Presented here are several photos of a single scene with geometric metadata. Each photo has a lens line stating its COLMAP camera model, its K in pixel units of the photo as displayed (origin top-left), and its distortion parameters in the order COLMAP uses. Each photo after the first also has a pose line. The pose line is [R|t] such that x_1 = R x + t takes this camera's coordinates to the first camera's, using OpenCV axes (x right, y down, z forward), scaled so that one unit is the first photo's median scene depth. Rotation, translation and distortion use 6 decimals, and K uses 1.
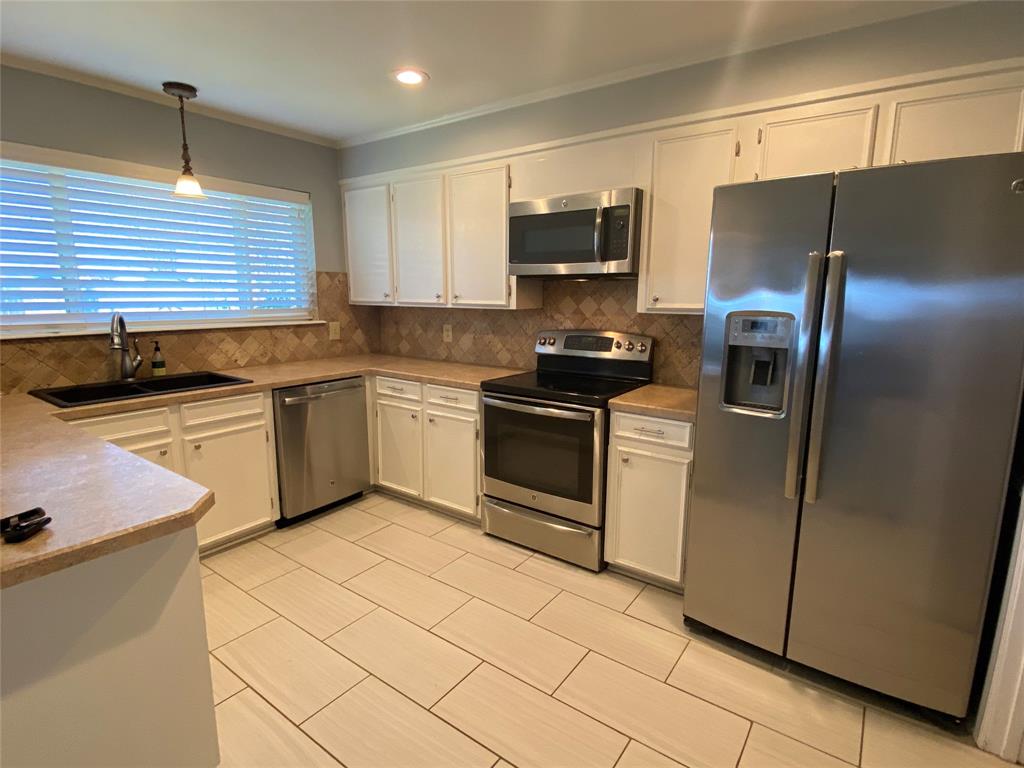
lens RADIAL K [[519.1, 0, 532.5], [0, 519.1, 383.1], [0, 0, 1]] dist [0.003832, -0.007856]
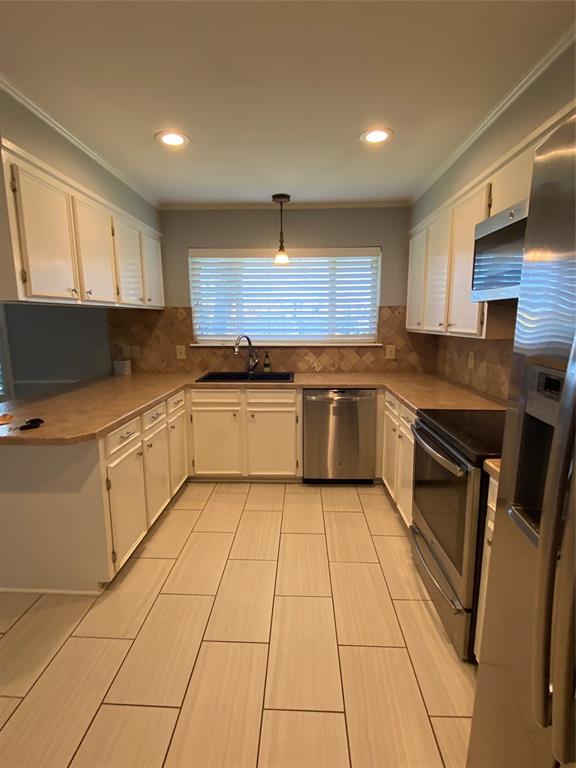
lens RADIAL K [[389.4, 0, 286.8], [0, 389.4, 388.1], [0, 0, 1]] dist [0.003832, -0.007856]
pose [[0.530323, 0.133358, -0.837242, 0.369440], [-0.136432, 0.988104, 0.070969, -0.057436], [0.836746, 0.076590, 0.542208, 0.339449]]
